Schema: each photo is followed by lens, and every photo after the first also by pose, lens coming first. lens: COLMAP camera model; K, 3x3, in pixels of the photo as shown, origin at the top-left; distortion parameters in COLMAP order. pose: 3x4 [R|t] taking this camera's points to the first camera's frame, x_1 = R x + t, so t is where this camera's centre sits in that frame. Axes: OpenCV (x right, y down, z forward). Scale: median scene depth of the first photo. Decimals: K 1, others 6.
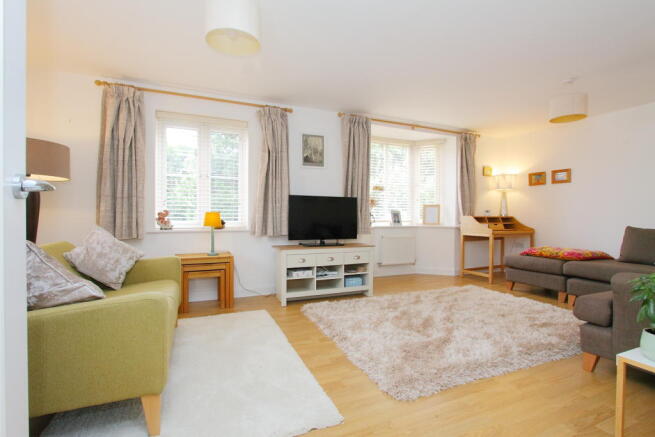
lens RADIAL K [[306.4, 0, 325.0], [0, 306.4, 220.3], [0, 0, 1]] dist [-0.014711, -0.001679]
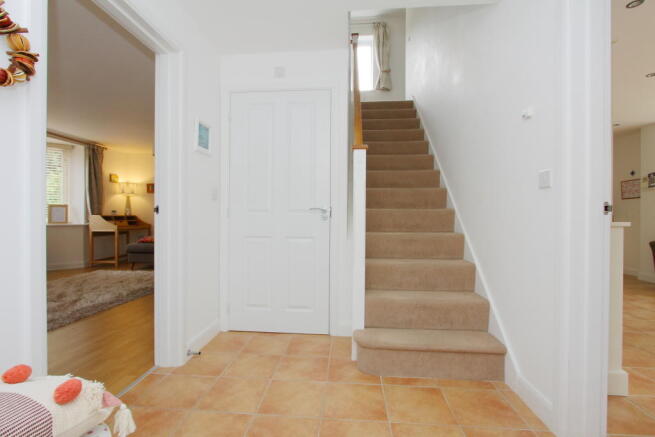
lens RADIAL K [[306.4, 0, 323.9], [0, 306.4, 217.5], [0, 0, 1]] dist [-0.014711, -0.001679]
pose [[0.479760, -0.008294, 0.877360, -0.172075], [0.011859, 0.999925, 0.002968, 0.002052], [-0.877320, 0.008980, 0.479823, -0.412255]]
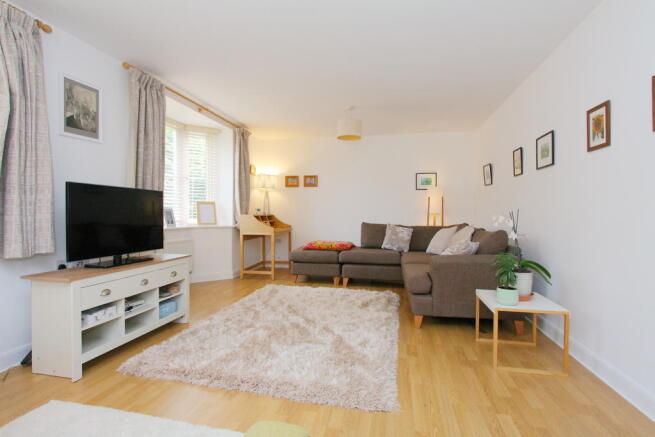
lens RADIAL K [[332.6, 0, 326.1], [0, 332.6, 216.3], [0, 0, 1]] dist [0.002358, 0.000861]
pose [[0.580804, -0.010245, 0.813979, -0.290526], [0.010395, 0.999933, 0.005168, -0.014322], [-0.813977, 0.005460, 0.580871, 0.216401]]
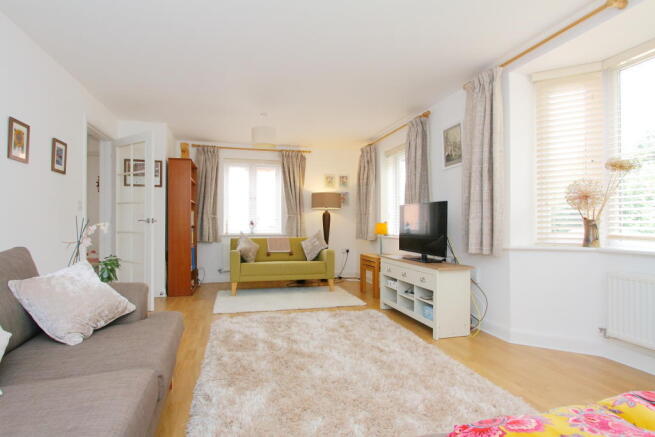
lens RADIAL K [[360.1, 0, 328.0], [0, 360.1, 216.9], [0, 0, 1]] dist [-0.000268, 0.000128]
pose [[-0.158602, -0.023451, -0.987064, 0.930287], [-0.016812, 0.999637, -0.021049, -0.012588], [0.987199, 0.013256, -0.158939, 0.807000]]
